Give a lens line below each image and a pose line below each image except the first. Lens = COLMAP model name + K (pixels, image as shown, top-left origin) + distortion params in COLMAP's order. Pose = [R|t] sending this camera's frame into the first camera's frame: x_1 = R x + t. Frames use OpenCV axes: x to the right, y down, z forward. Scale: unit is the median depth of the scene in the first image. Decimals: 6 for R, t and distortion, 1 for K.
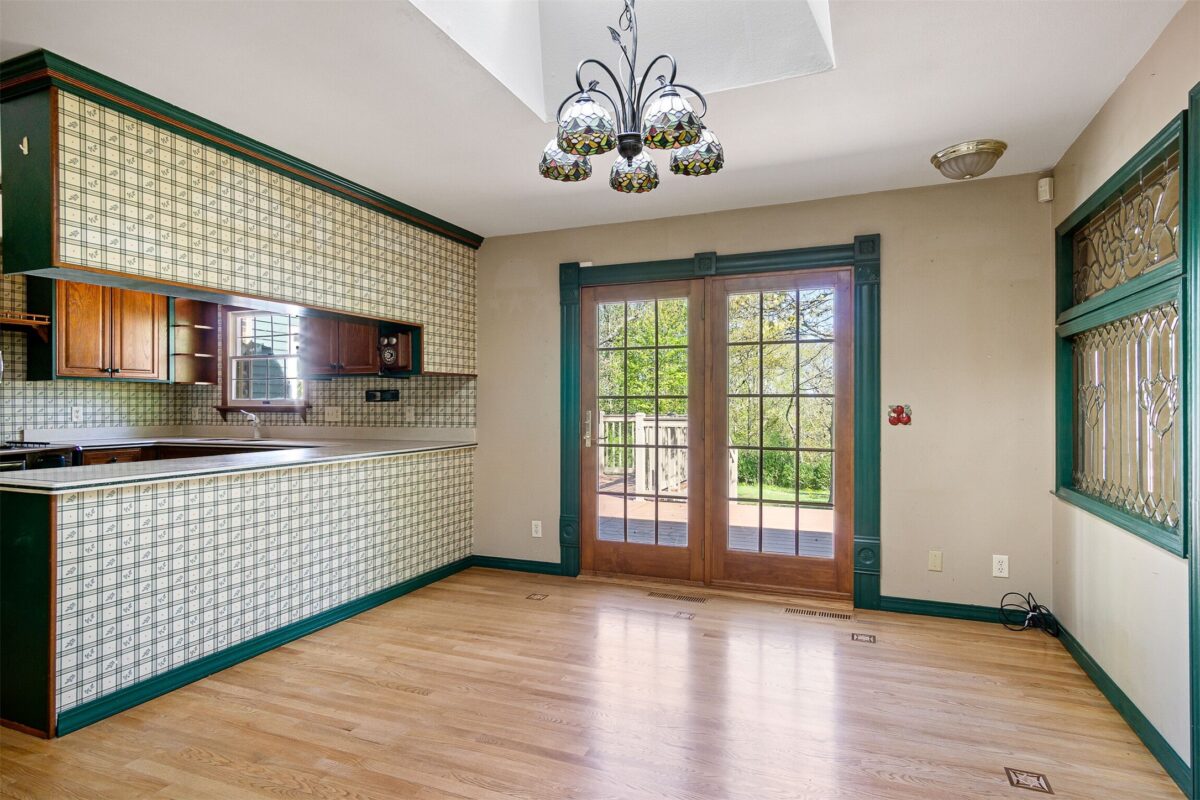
lens RADIAL K [[639.4, 0, 602.0], [0, 639.4, 403.7], [0, 0, 1]] dist [-0.006881, 0.006781]
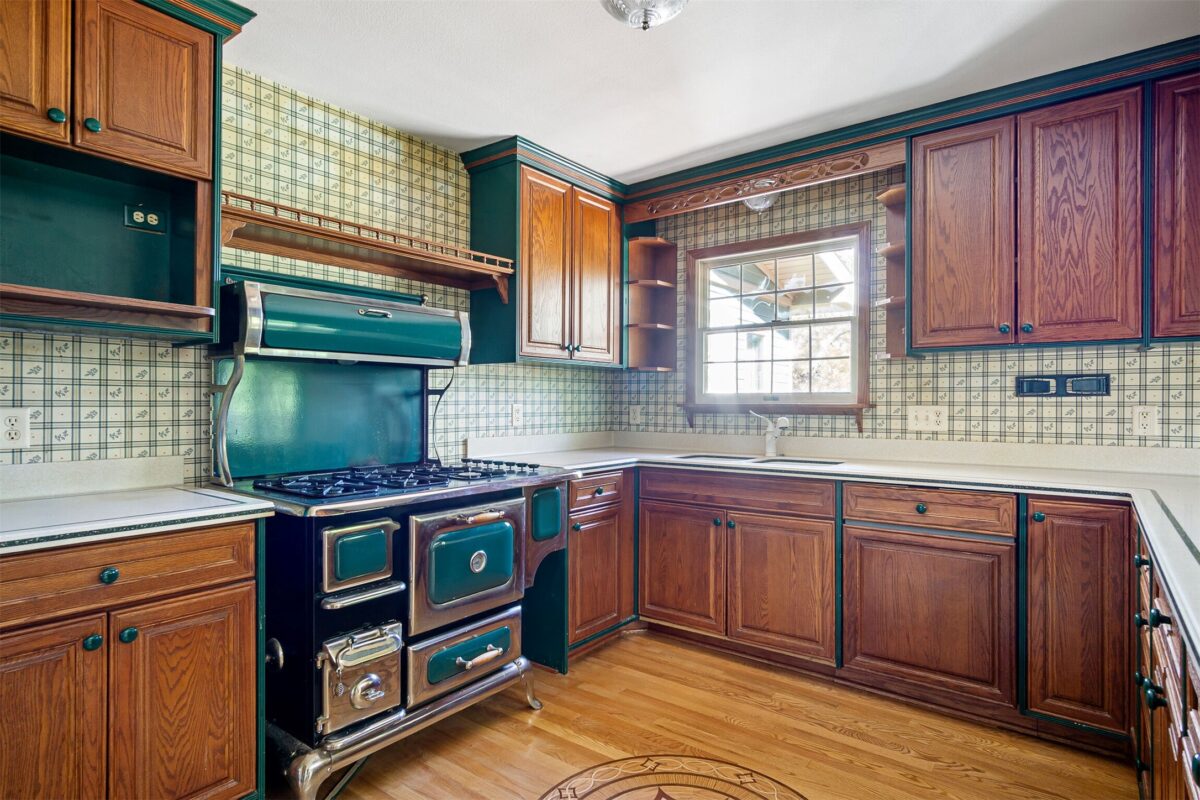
lens RADIAL K [[639.4, 0, 600.2], [0, 639.4, 402.9], [0, 0, 1]] dist [-0.006881, 0.006781]
pose [[0.963455, 0.003334, -0.267851, -0.581707], [-0.003201, 0.999994, 0.000935, 0.002799], [0.267853, -0.000044, 0.963460, 0.393958]]
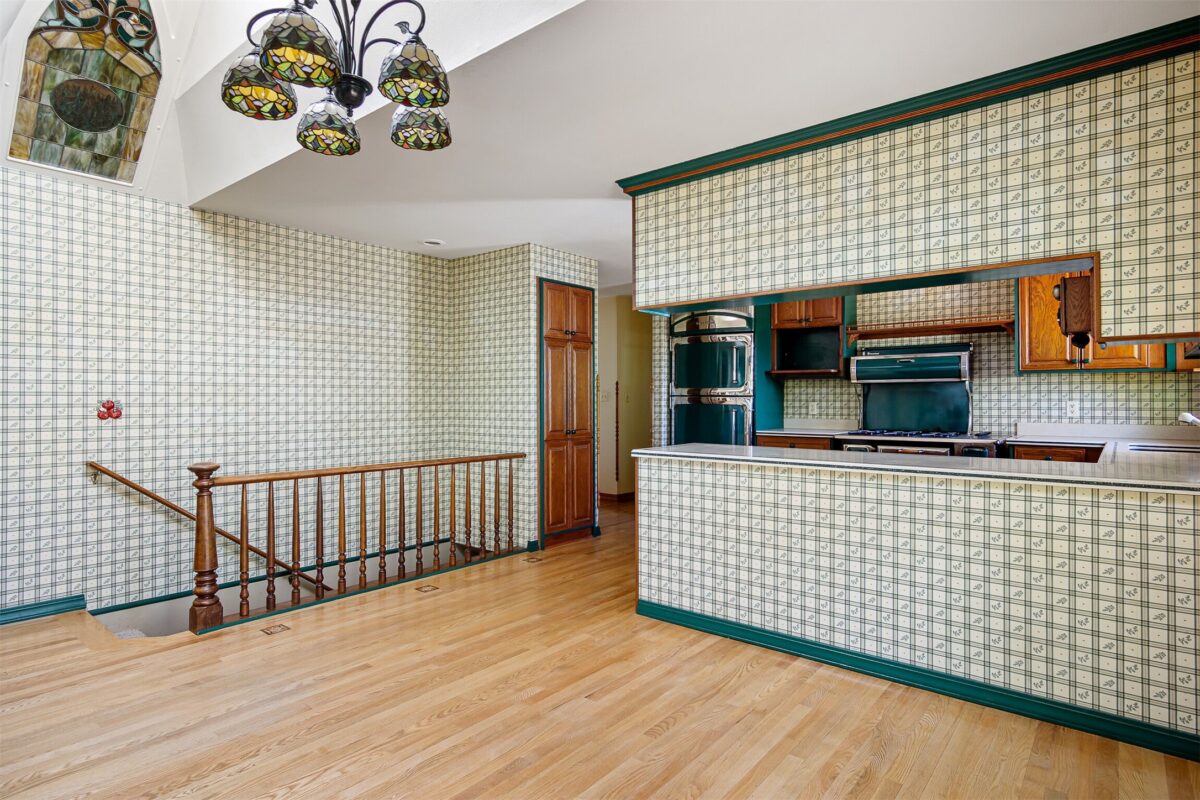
lens RADIAL K [[639.4, 0, 604.1], [0, 639.4, 393.1], [0, 0, 1]] dist [-0.006881, 0.006781]
pose [[-0.289558, -0.008912, -0.957119, 0.302469], [0.001177, 0.999953, -0.009667, 0.001188], [0.957160, -0.003926, -0.289534, 0.630898]]
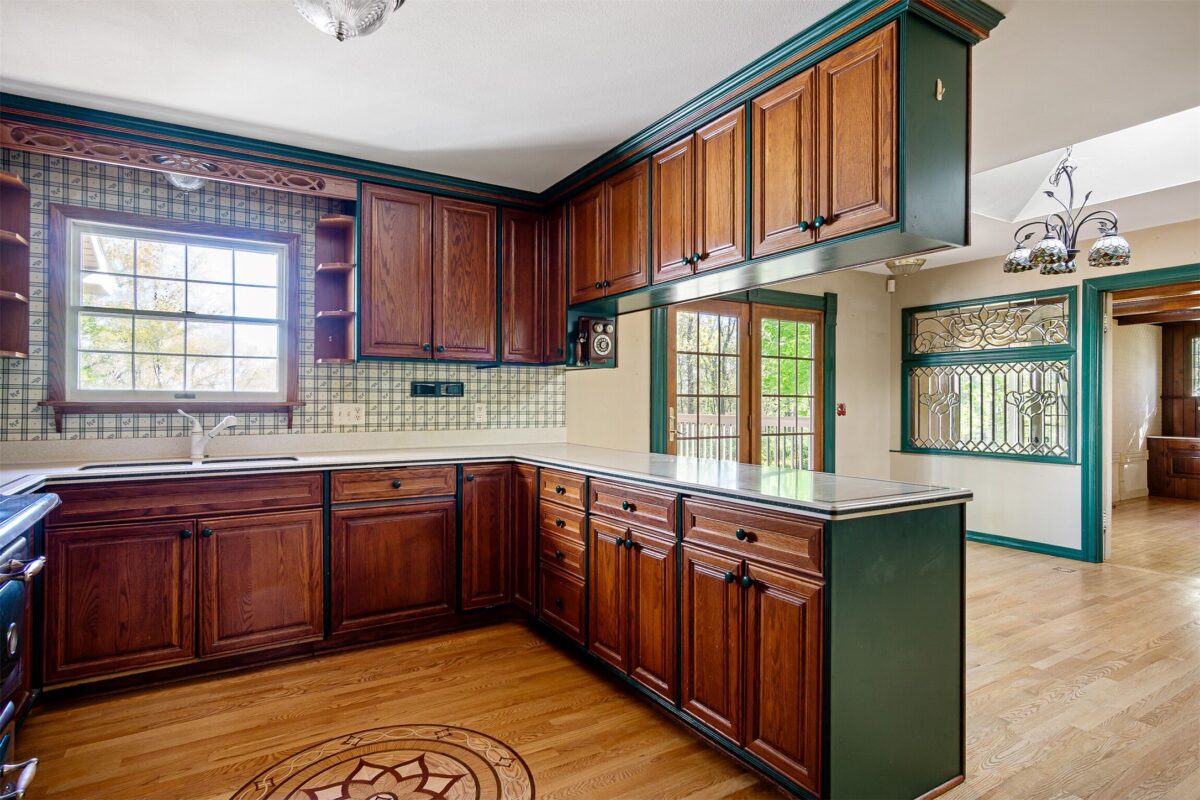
lens RADIAL K [[639.4, 0, 597.5], [0, 639.4, 400.8], [0, 0, 1]] dist [-0.006881, 0.006781]
pose [[0.586520, 0.005112, 0.809919, -0.865209], [-0.004920, 0.999984, -0.002749, 0.002507], [-0.809920, -0.002372, 0.586535, 0.407229]]
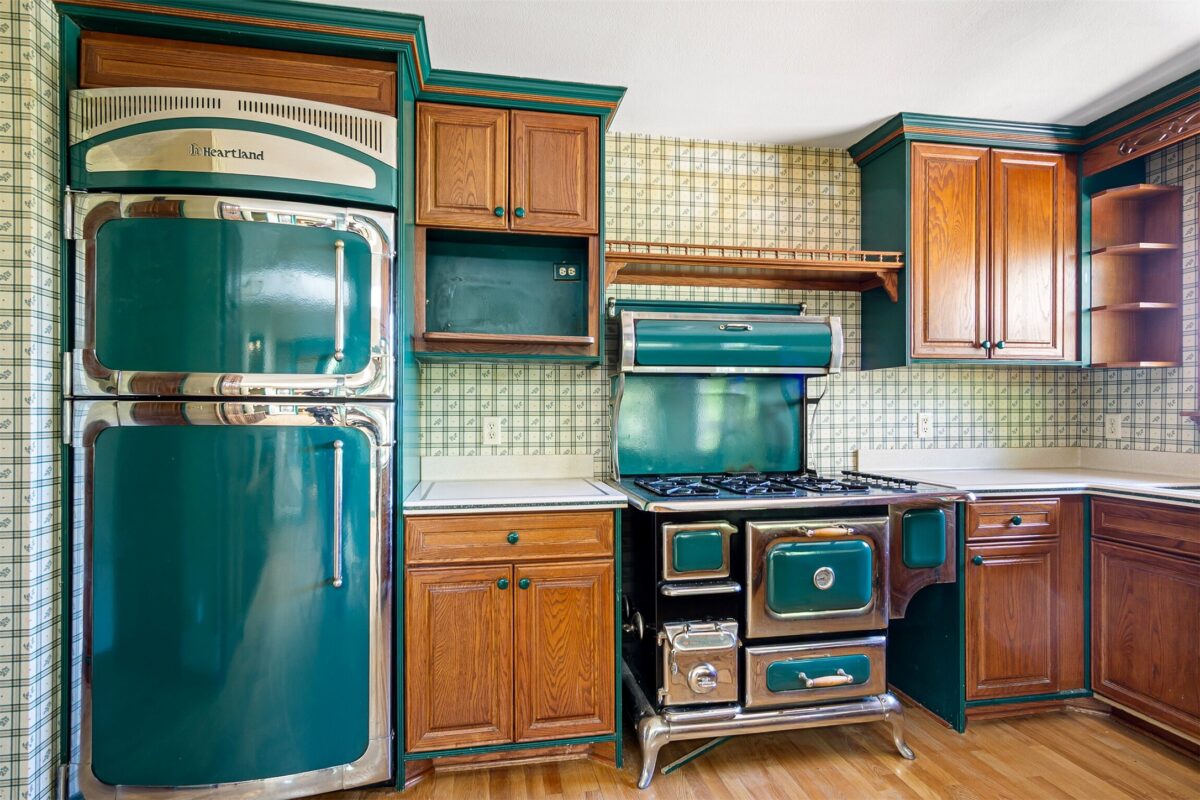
lens RADIAL K [[639.4, 0, 597.6], [0, 639.4, 413.1], [0, 0, 1]] dist [-0.006881, 0.006781]
pose [[0.532218, 0.001263, -0.846607, -0.503208], [0.002289, 0.999993, 0.002931, 0.002769], [0.846604, -0.003498, 0.532211, 0.447251]]
